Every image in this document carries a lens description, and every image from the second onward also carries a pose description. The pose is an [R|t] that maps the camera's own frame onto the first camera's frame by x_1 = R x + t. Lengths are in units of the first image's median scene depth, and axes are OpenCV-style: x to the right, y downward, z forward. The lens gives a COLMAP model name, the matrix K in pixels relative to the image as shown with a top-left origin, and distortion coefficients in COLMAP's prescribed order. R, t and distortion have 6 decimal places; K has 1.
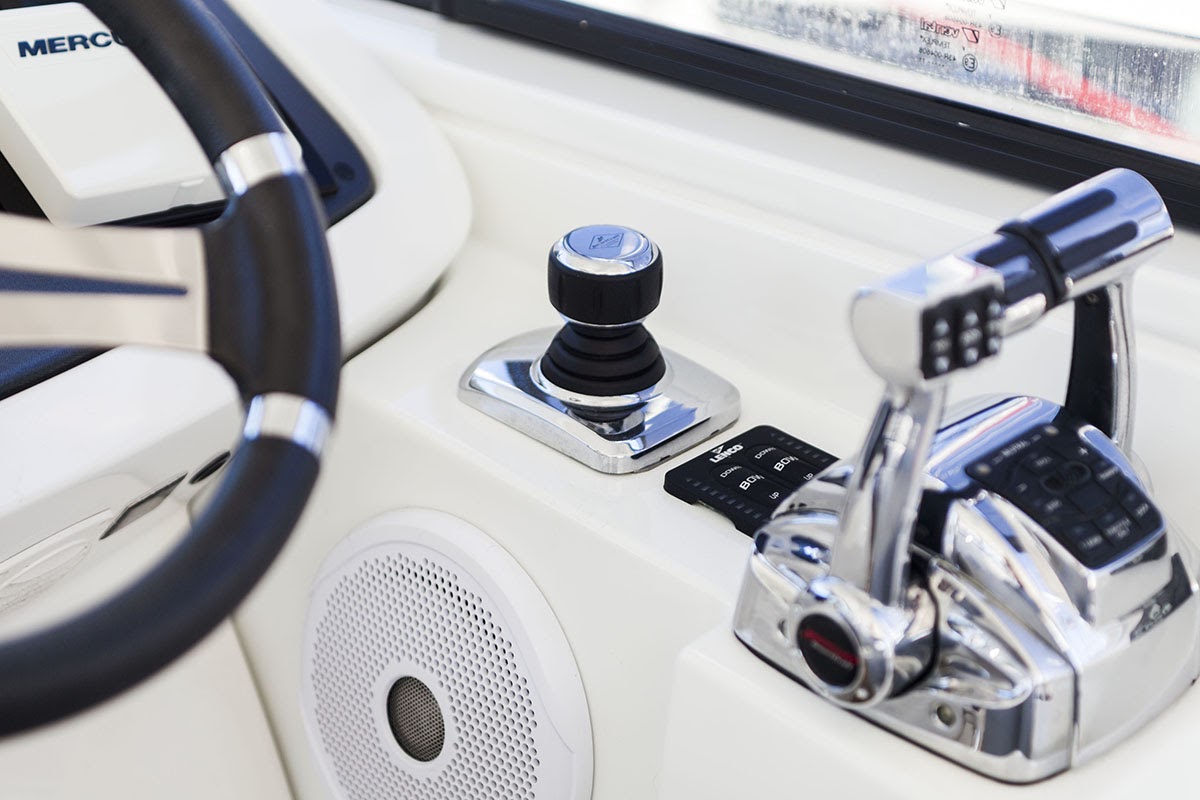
lens RADIAL K [[2241.9, 0, 597.8], [0, 2241.9, 391.8], [0, 0, 1]] dist [0.071085, 0.000000]
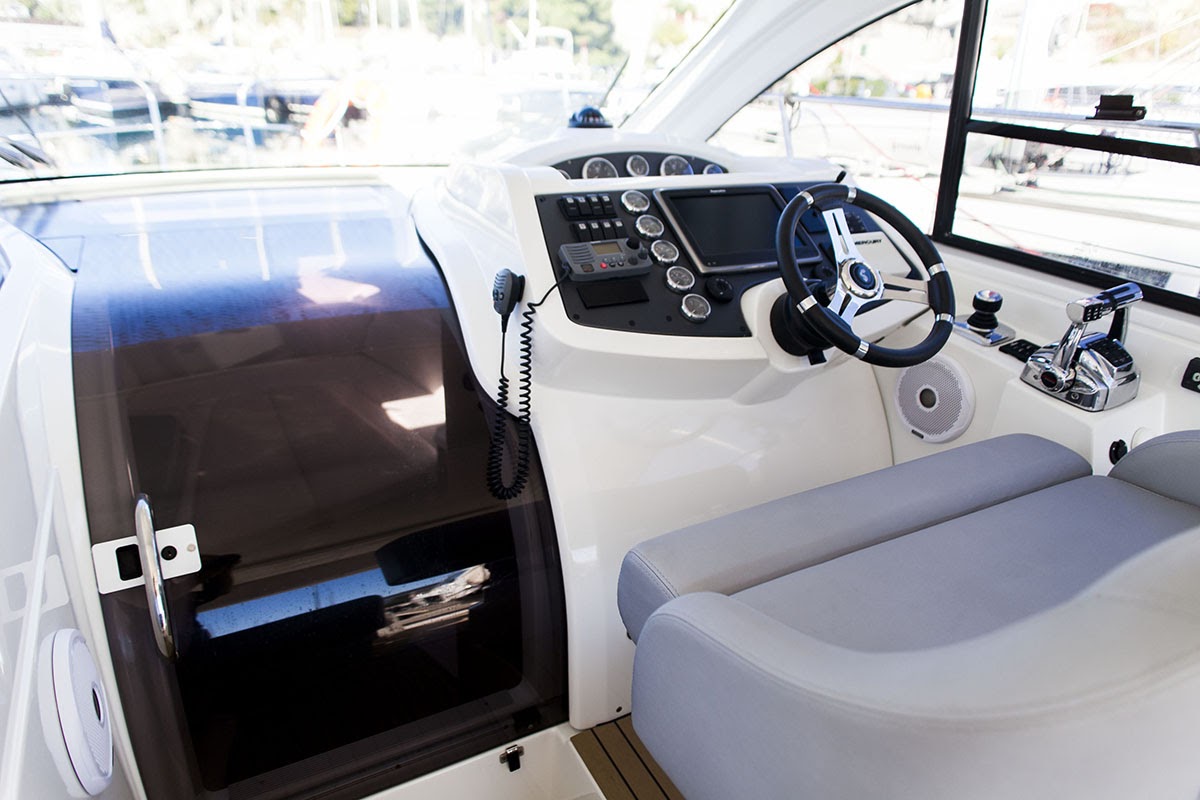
lens RADIAL K [[806.5, 0, 600.8], [0, 806.5, 396.5], [0, 0, 1]] dist [-0.000986, -0.002149]
pose [[0.957753, 0.111923, -0.264920, -0.346926], [-0.104018, 0.993614, 0.043727, 0.174092], [0.268123, -0.014323, 0.963278, -0.886229]]
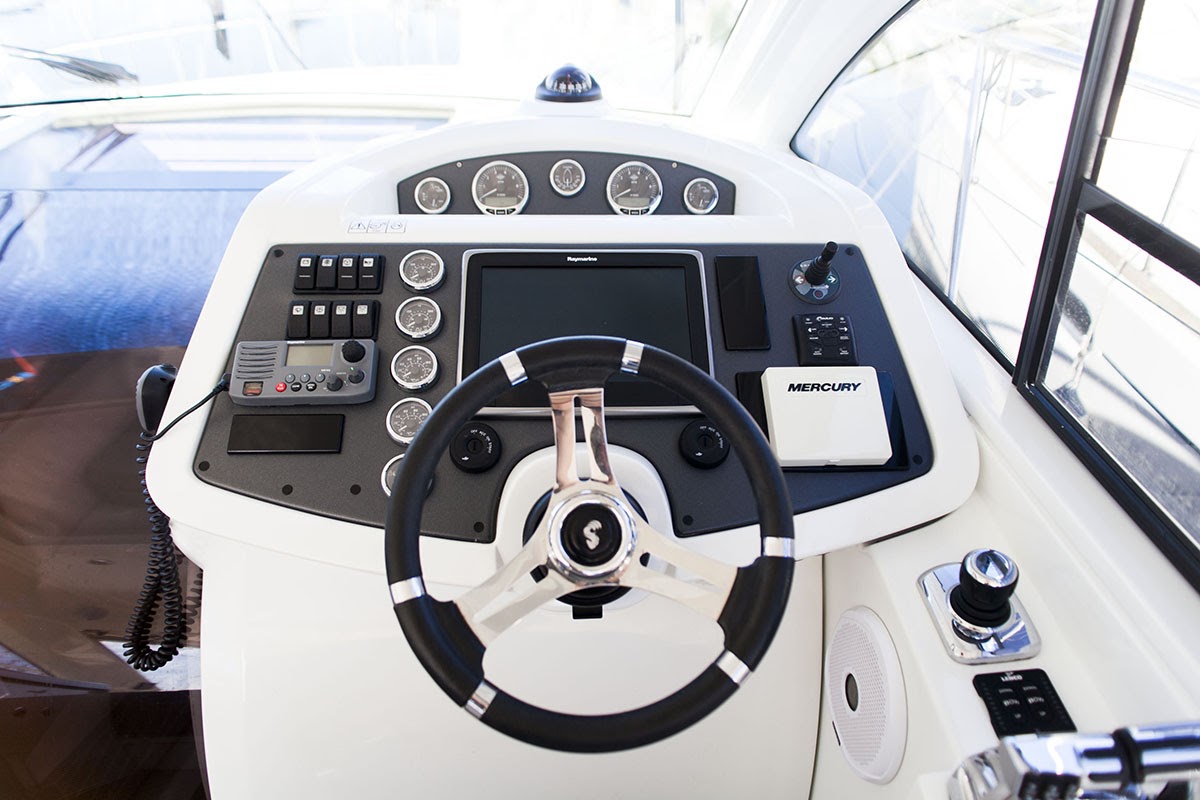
lens RADIAL K [[806.5, 0, 595.1], [0, 806.5, 399.2], [0, 0, 1]] dist [-0.000986, -0.002149]
pose [[0.736790, 0.346019, -0.580871, 0.145243], [-0.232999, 0.936439, 0.262286, -0.406388], [0.634706, -0.057908, 0.770581, 0.192531]]
